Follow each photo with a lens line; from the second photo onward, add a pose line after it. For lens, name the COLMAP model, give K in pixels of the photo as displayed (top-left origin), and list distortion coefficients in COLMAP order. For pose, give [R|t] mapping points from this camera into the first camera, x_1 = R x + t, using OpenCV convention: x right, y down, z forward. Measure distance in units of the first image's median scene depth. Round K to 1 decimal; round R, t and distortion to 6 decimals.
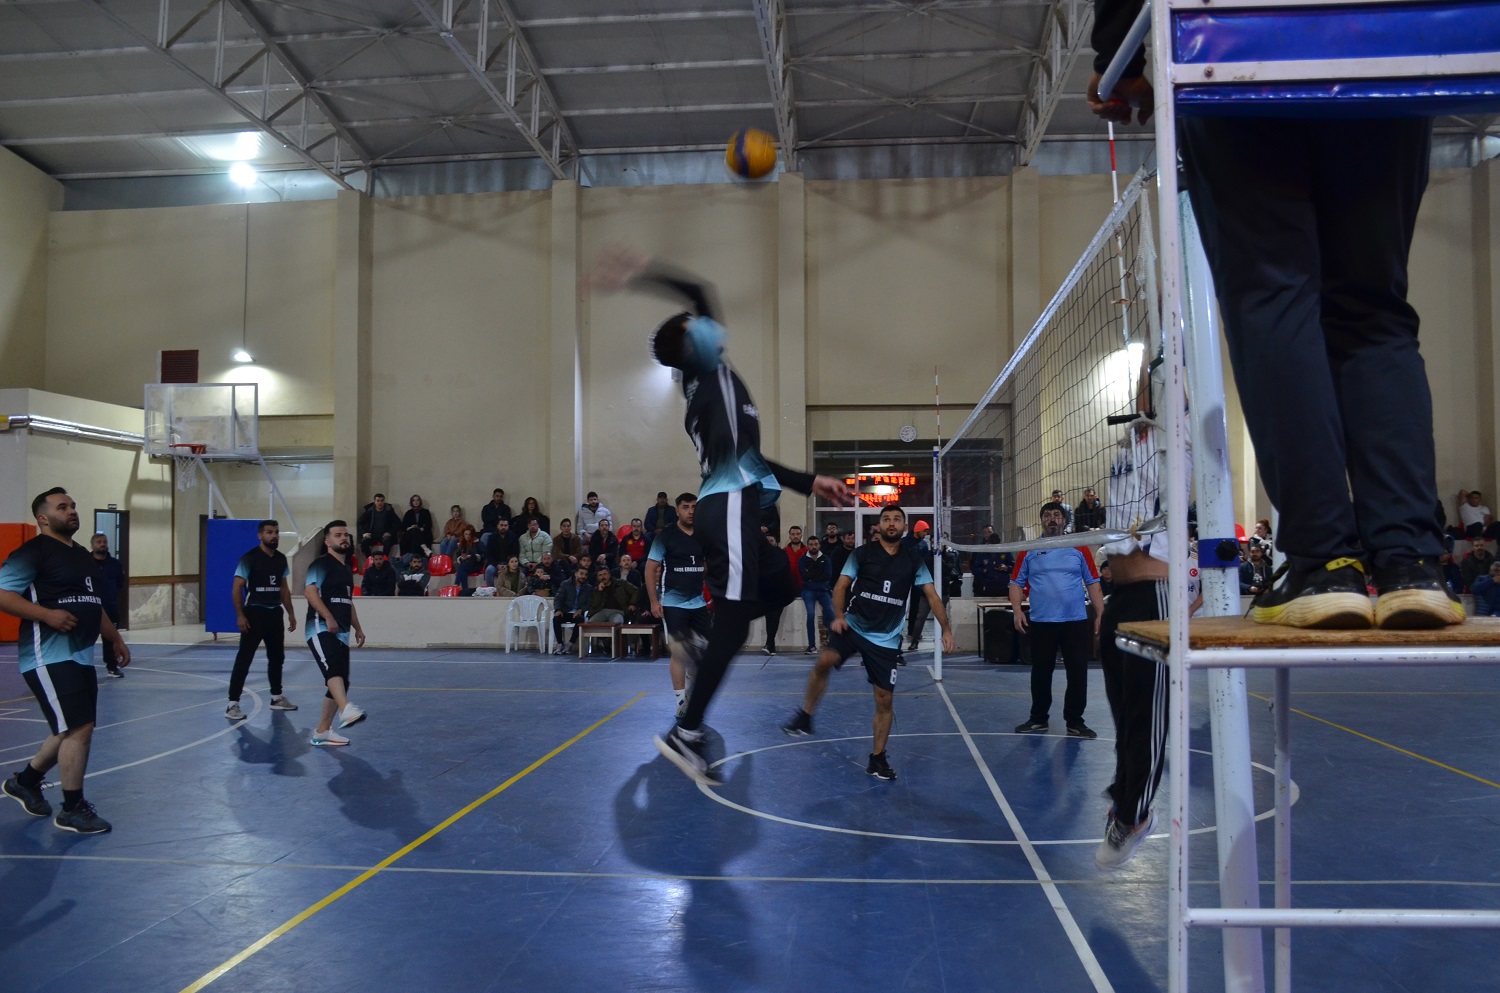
lens RADIAL K [[1272.6, 0, 750.0], [0, 1272.6, 496.5], [0, 0, 1]] dist [-0.128175, 0.142582]
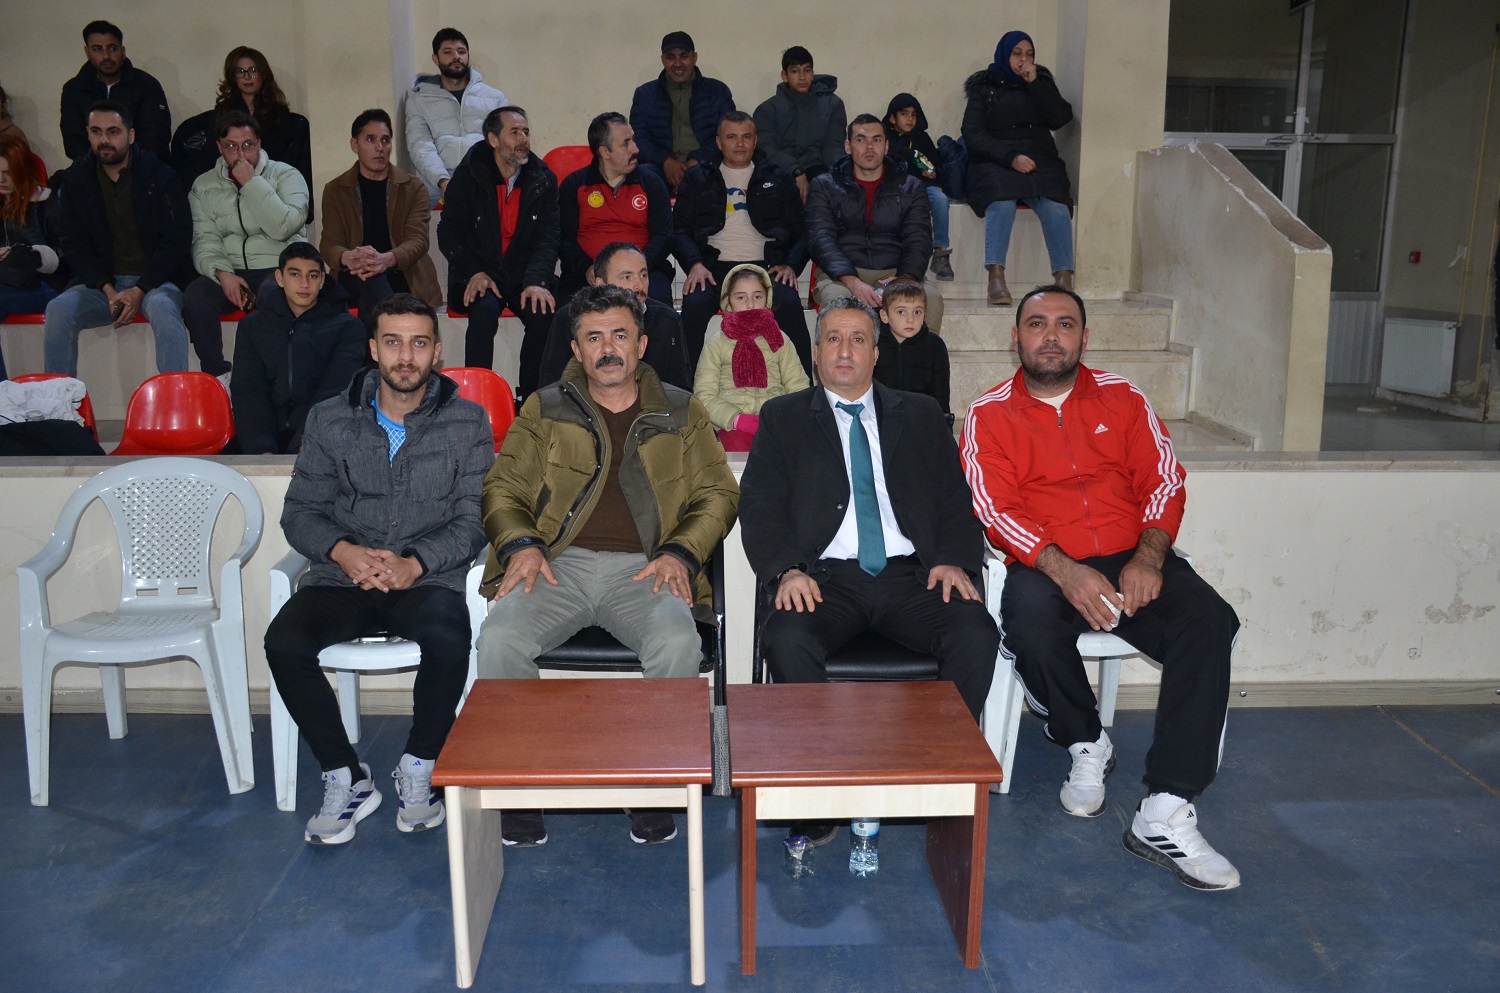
lens RADIAL K [[1272.6, 0, 750.0], [0, 1272.6, 496.5], [0, 0, 1]] dist [-0.128175, 0.142582]
pose [[0.994194, -0.022596, 0.105199, -0.088760], [-0.005007, 0.966926, 0.255008, 0.027461], [-0.107482, -0.254054, 0.961199, 0.696472]]
